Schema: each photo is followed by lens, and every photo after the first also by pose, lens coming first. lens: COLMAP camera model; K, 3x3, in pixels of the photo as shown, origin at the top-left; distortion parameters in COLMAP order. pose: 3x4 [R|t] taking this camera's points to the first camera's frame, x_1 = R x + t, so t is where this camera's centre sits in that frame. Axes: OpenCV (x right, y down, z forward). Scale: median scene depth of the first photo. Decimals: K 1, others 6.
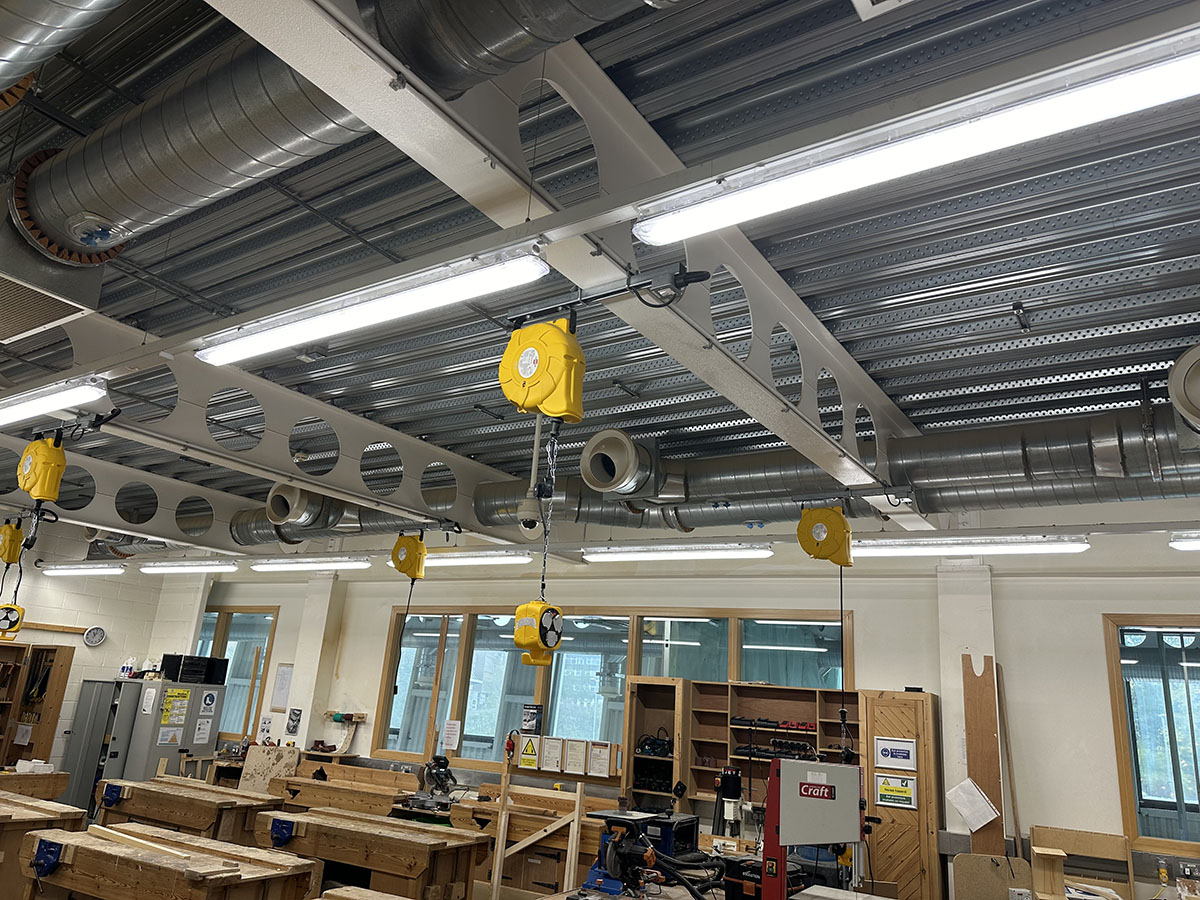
lens RADIAL K [[847.1, 0, 600.2], [0, 847.1, 448.5], [0, 0, 1]] dist [0.006514, -0.000521]
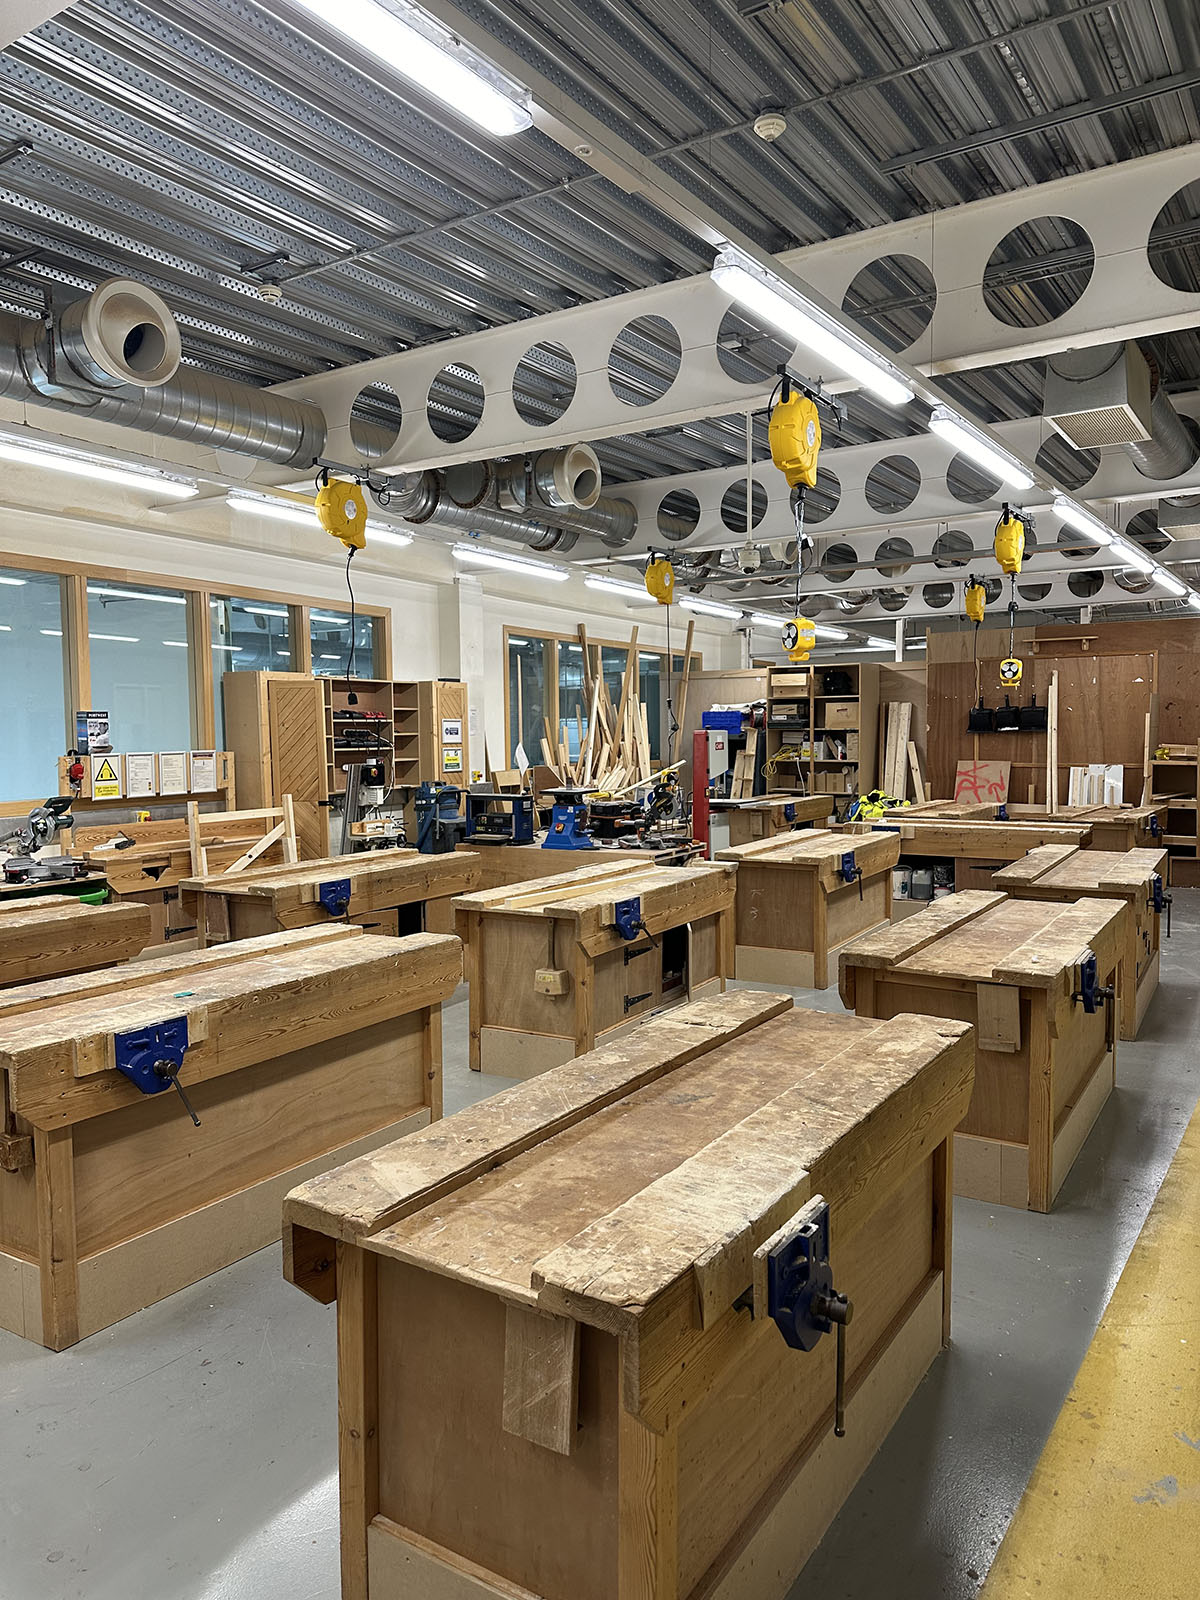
lens RADIAL K [[1129.4, 0, 601.8], [0, 1129.4, 799.8], [0, 0, 1]] dist [0.006514, -0.000521]
pose [[0.005399, -0.126666, 0.991931, -1.146958], [-0.275791, 0.953285, 0.123233, 0.173344], [-0.961202, -0.274231, -0.029786, 0.729384]]
